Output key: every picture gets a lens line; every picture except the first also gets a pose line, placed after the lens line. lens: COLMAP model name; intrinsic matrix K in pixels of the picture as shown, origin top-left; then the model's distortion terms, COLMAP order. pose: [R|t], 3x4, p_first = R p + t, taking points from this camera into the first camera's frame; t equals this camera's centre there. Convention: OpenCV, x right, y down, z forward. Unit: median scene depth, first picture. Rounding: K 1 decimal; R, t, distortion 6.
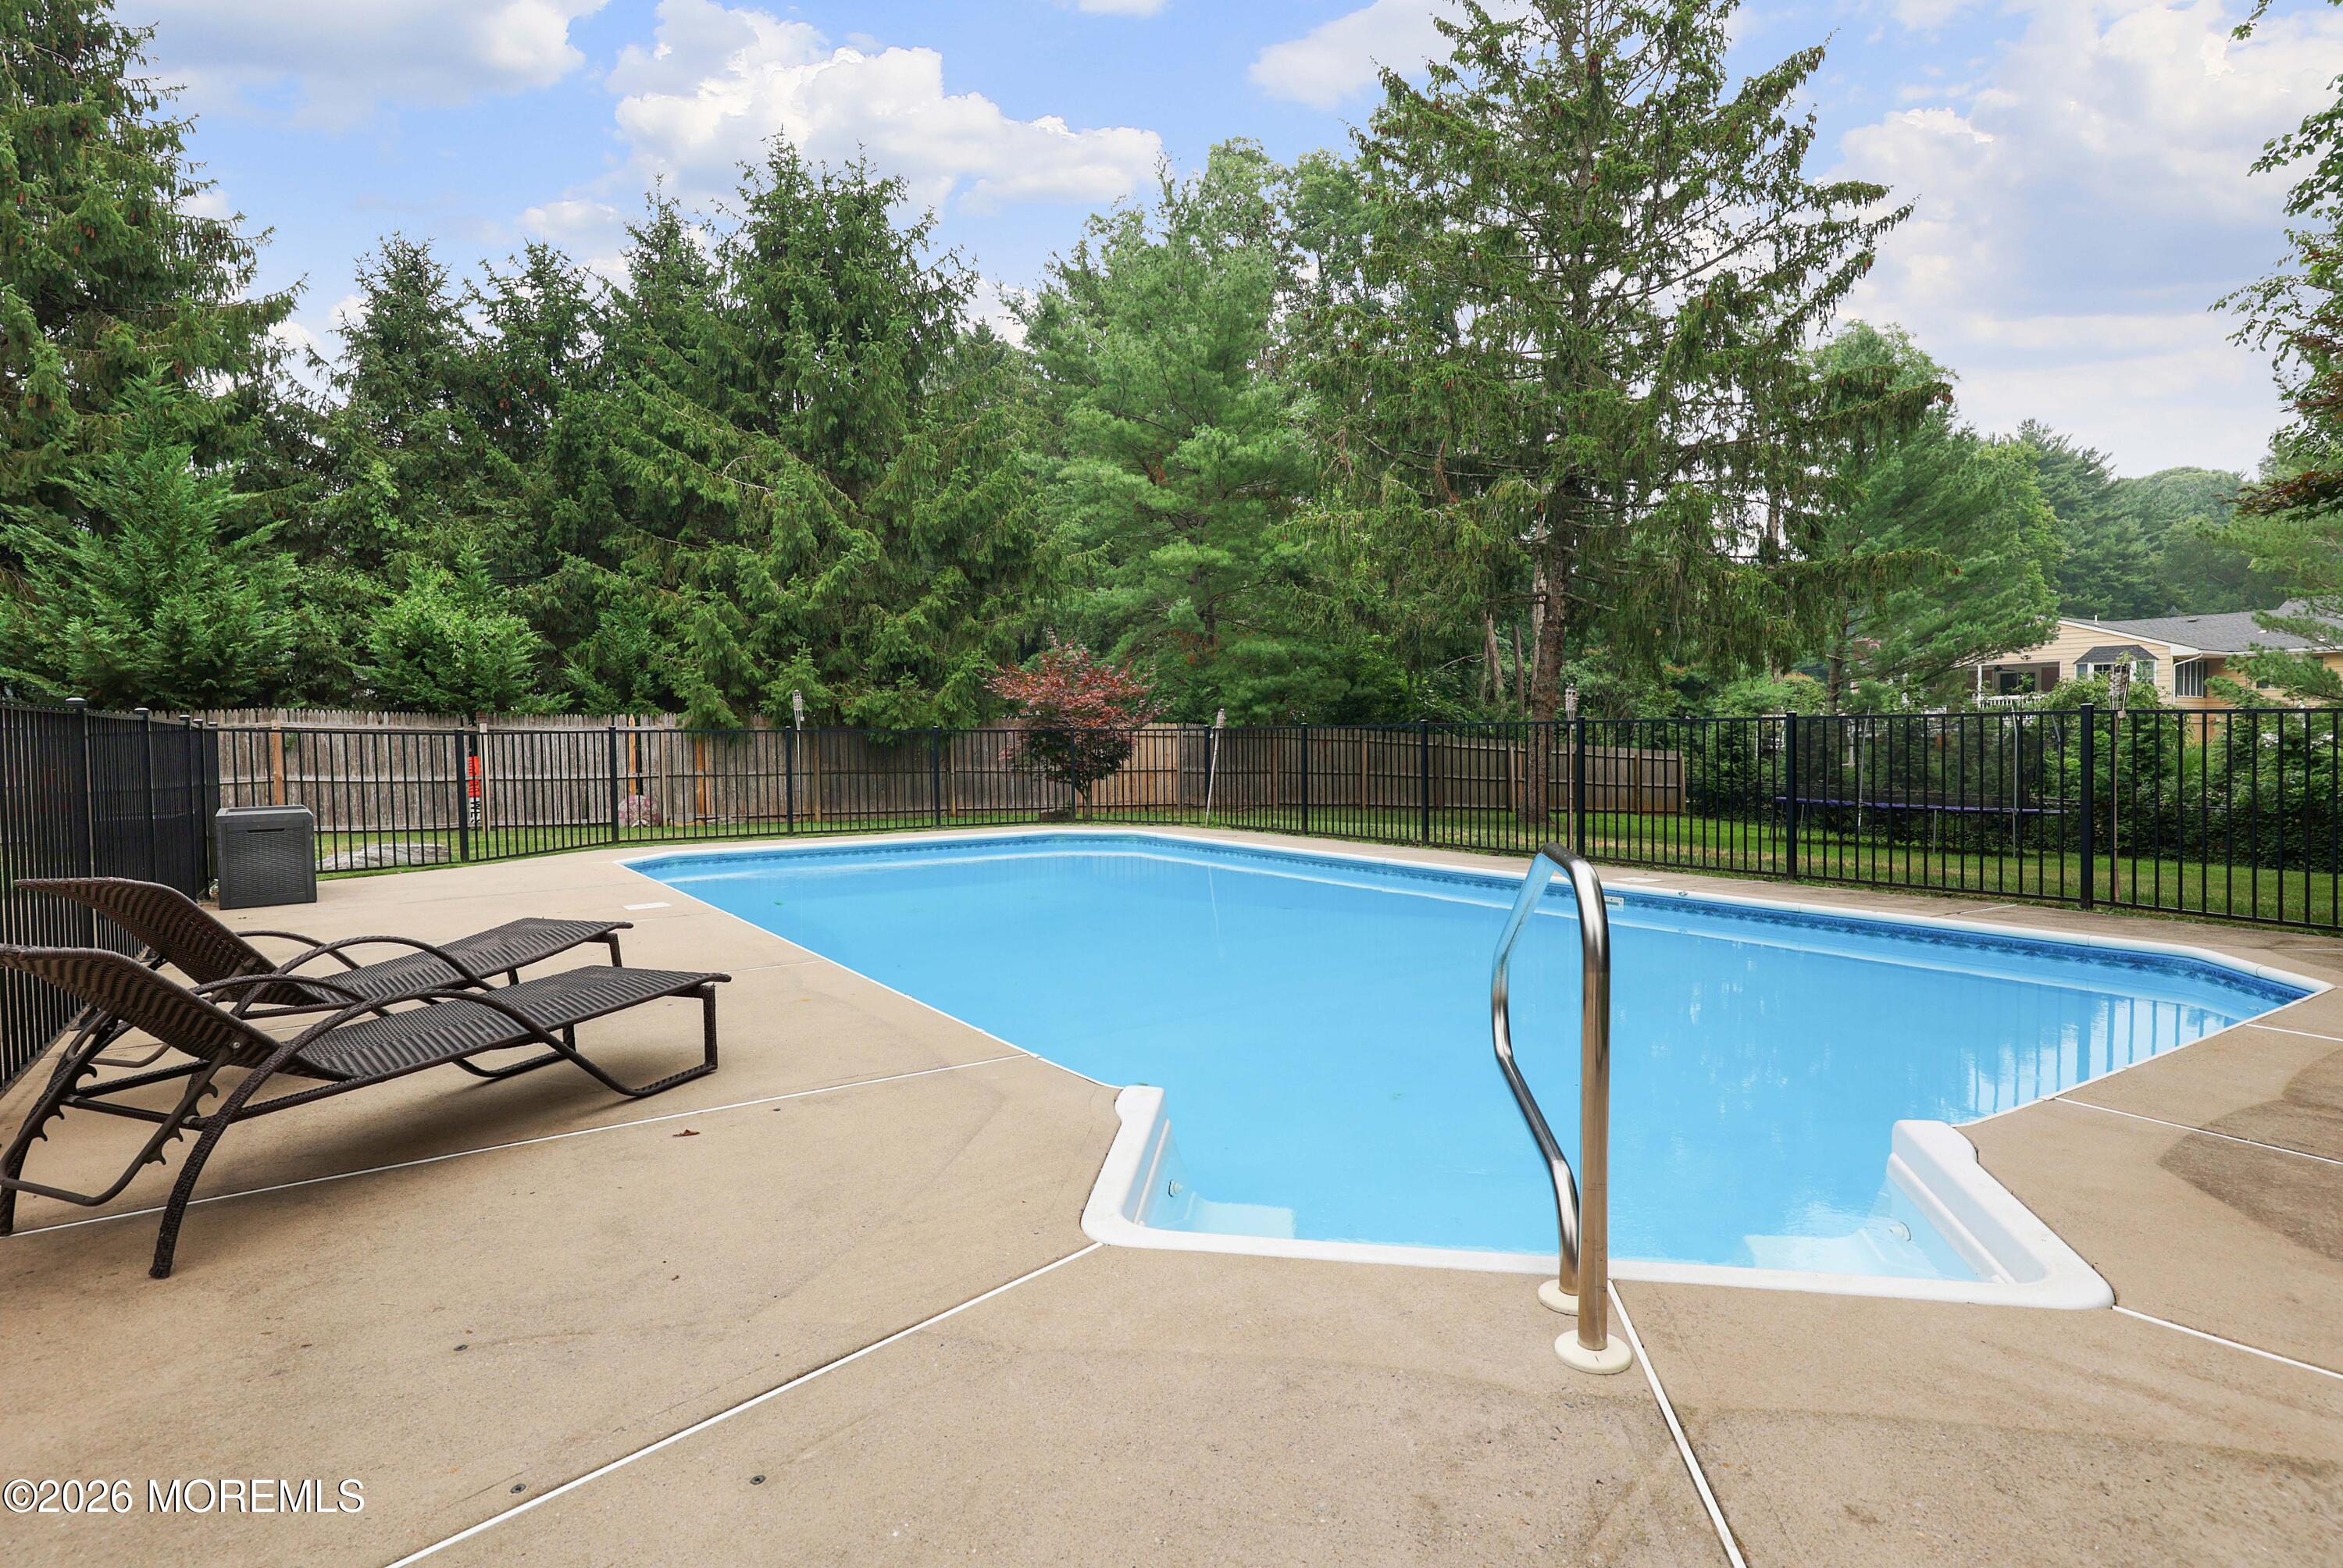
lens RADIAL K [[1176.6, 0, 1171.5], [0, 1176.6, 784.0], [0, 0, 1]] dist [0.000399, 0.000571]
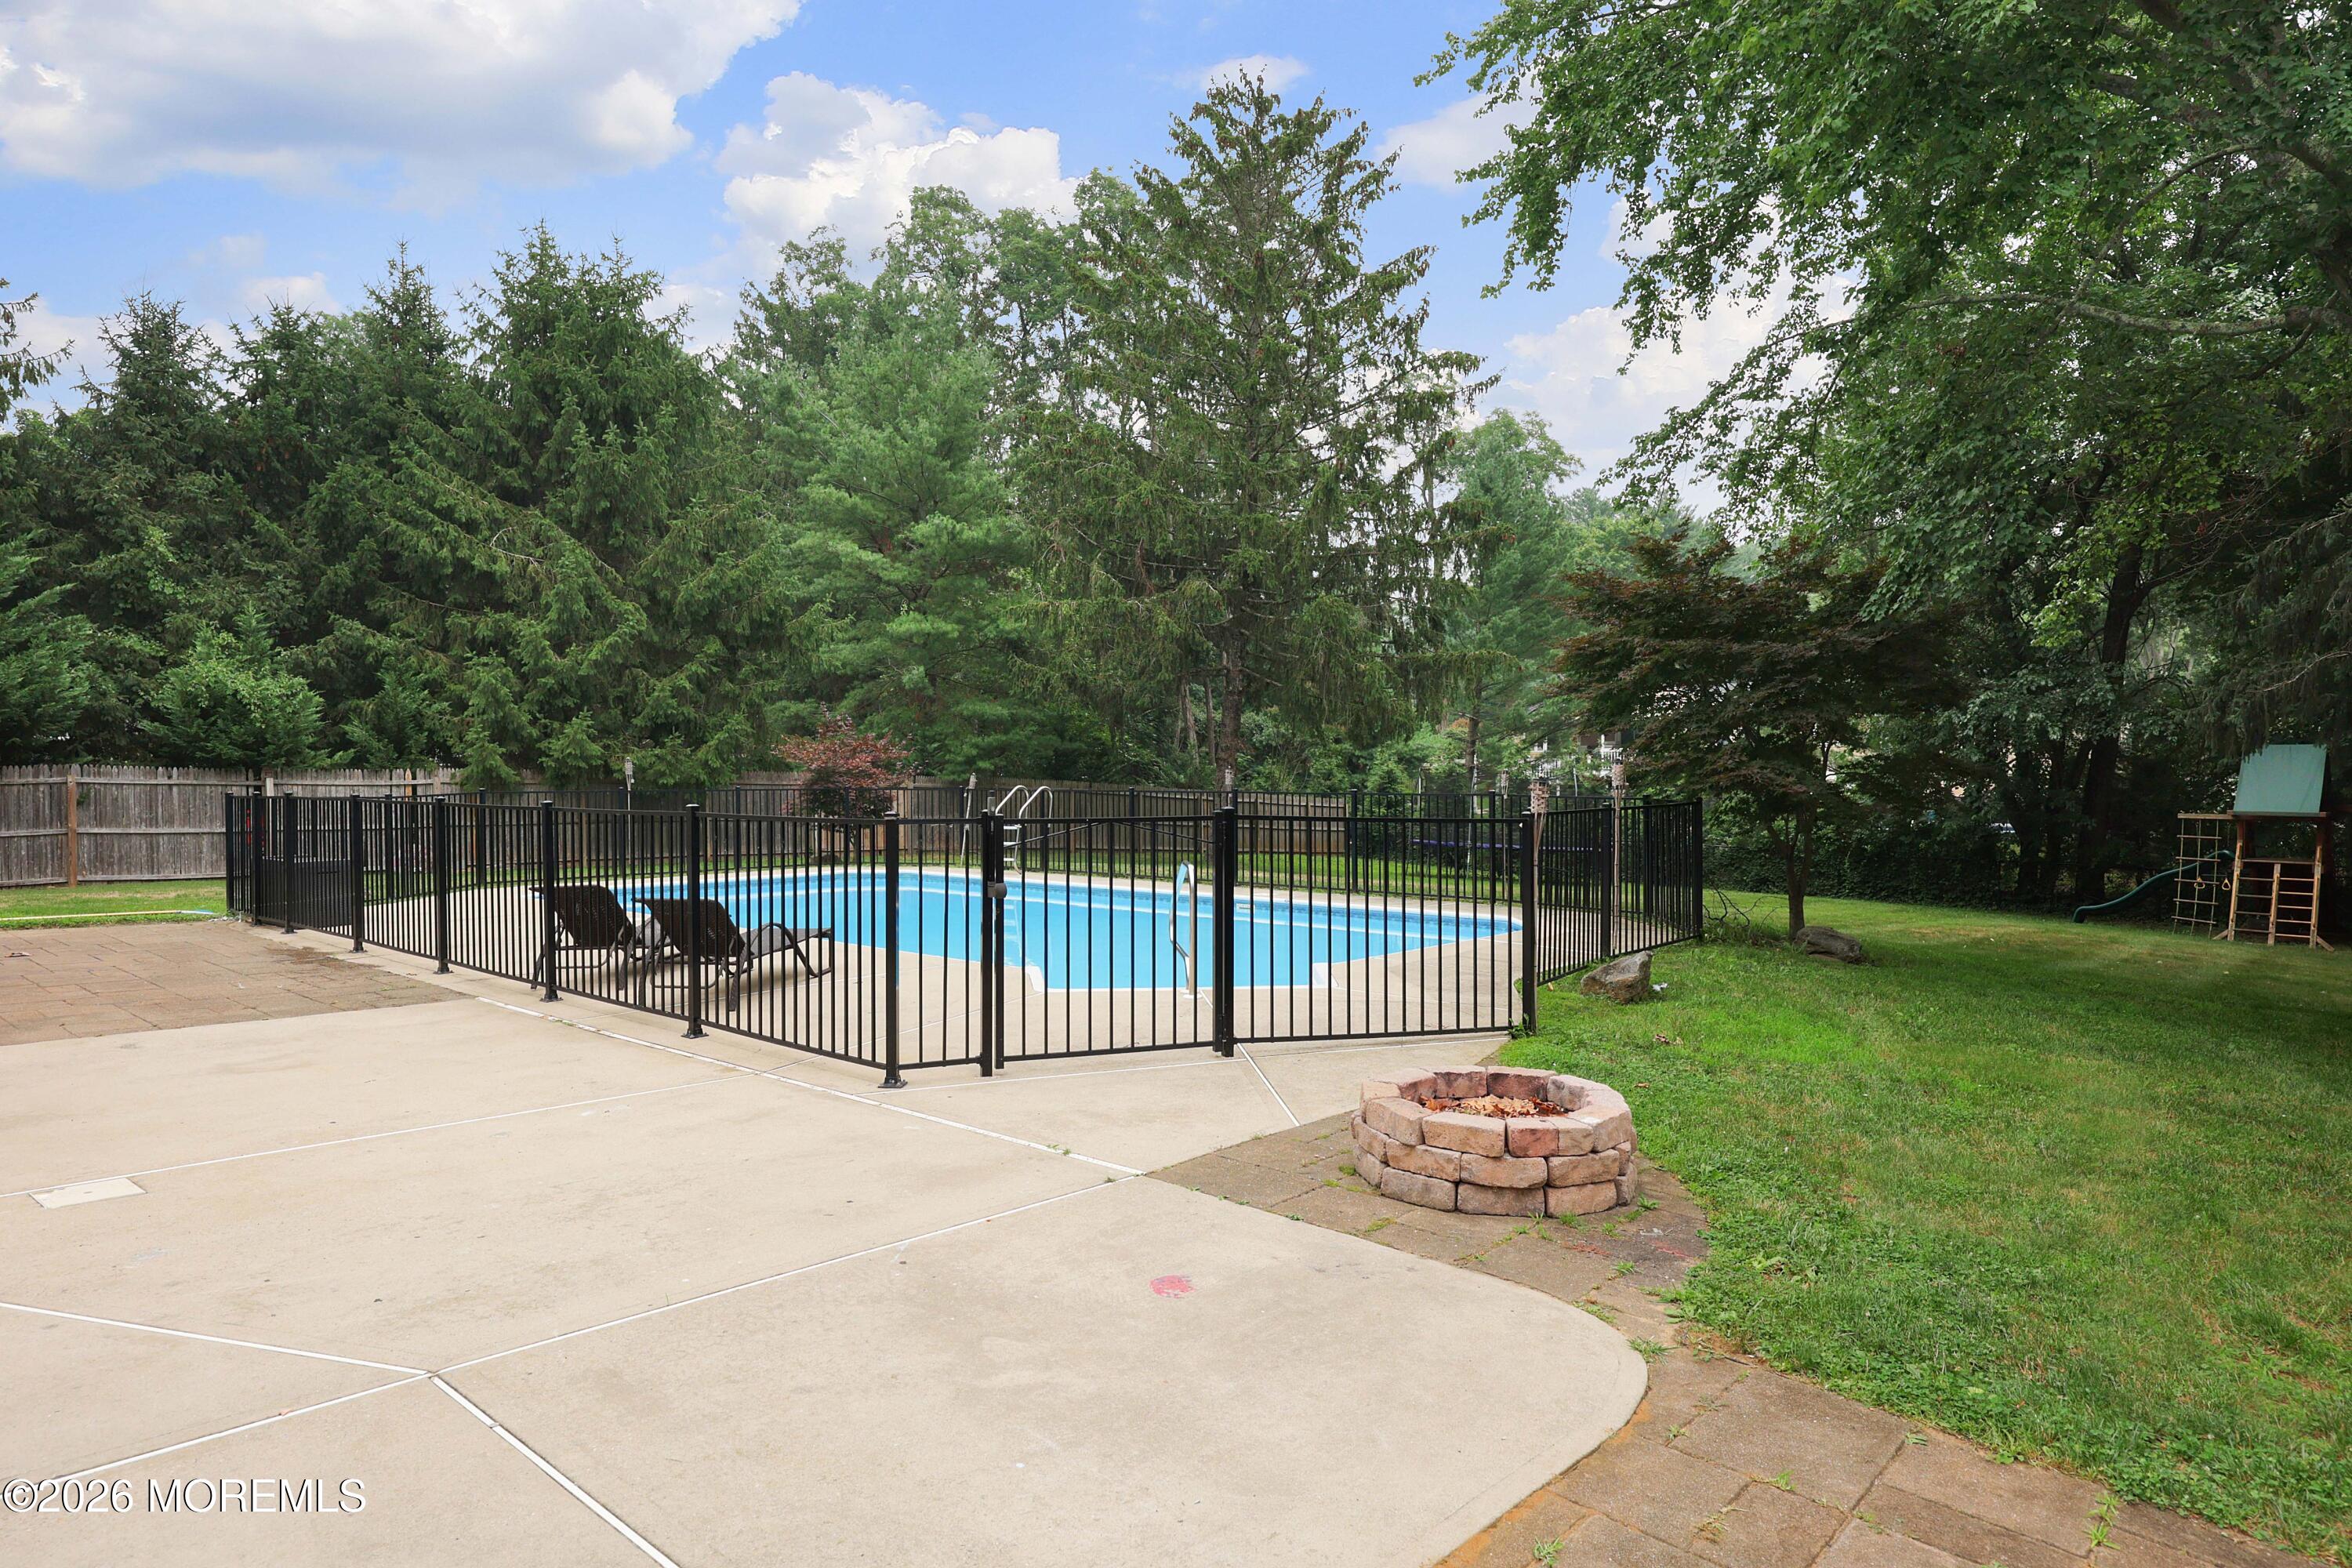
lens RADIAL K [[1386.2, 0, 1176.0], [0, 1386.2, 784.0], [0, 0, 1]] dist [0.000483, -0.000166]
pose [[0.967718, 0.005289, 0.251981, -0.092025], [0.001645, 0.999626, -0.027299, -0.009015], [-0.252031, 0.026832, 0.967347, -0.375010]]
